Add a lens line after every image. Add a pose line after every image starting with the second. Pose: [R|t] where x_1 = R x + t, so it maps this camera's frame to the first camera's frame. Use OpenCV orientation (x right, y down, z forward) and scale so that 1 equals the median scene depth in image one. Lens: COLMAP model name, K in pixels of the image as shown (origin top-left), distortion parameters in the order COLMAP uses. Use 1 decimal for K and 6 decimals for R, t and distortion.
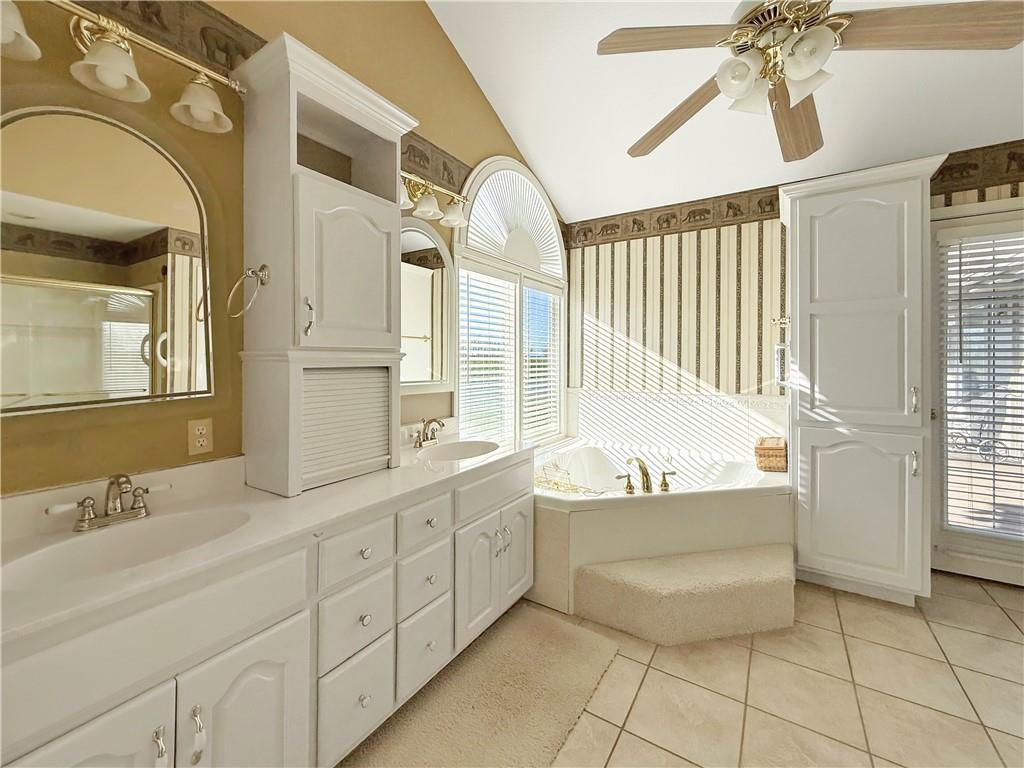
lens RADIAL K [[423.1, 0, 511.7], [0, 423.1, 362.5], [0, 0, 1]] dist [-0.003537, 0.000673]
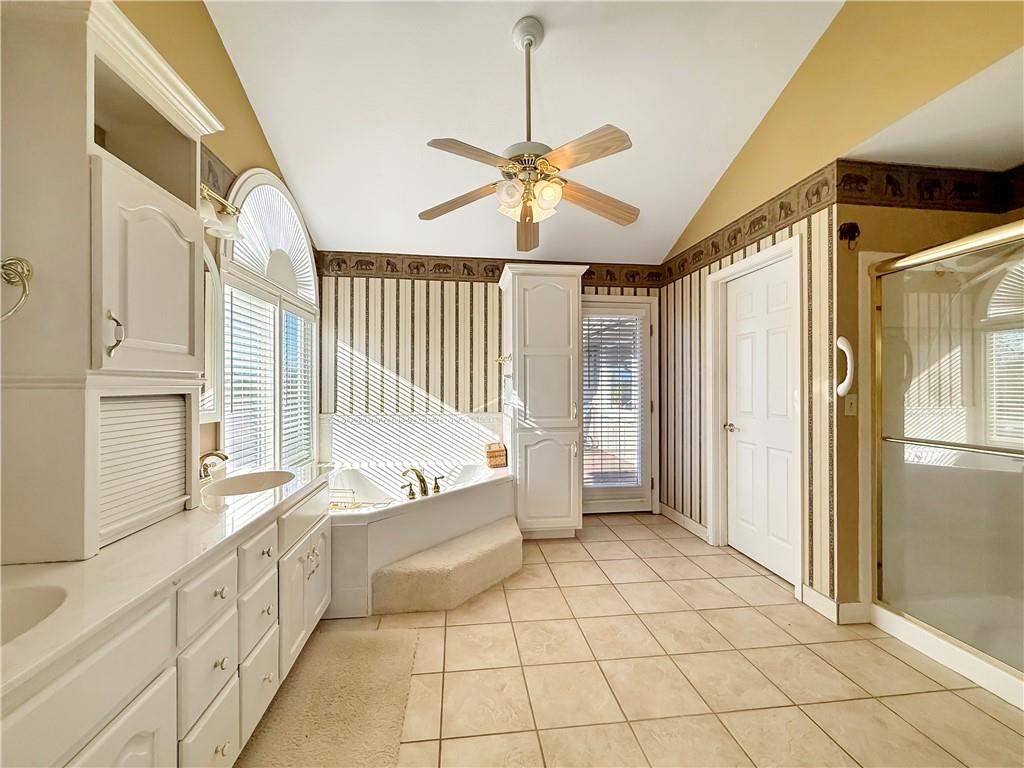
lens RADIAL K [[423.1, 0, 511.3], [0, 423.1, 385.1], [0, 0, 1]] dist [-0.003537, 0.000673]
pose [[0.757765, 0.001781, 0.652525, -0.289590], [0.004139, 0.999963, -0.007536, 0.000037], [-0.652514, 0.008412, 0.757730, -0.083107]]
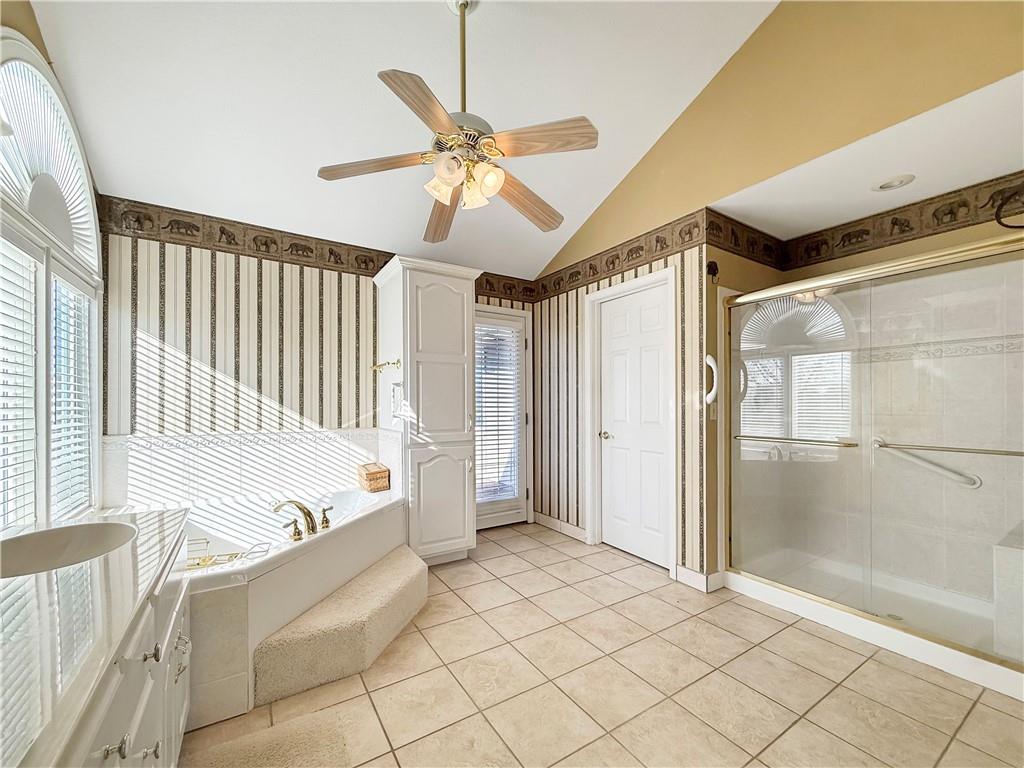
lens RADIAL K [[423.1, 0, 515.3], [0, 423.1, 404.9], [0, 0, 1]] dist [-0.003537, 0.000673]
pose [[0.390727, 0.000130, 0.920507, -0.379839], [0.007184, 0.999969, -0.003191, 0.026633], [-0.920479, 0.007859, 0.390714, 0.220272]]
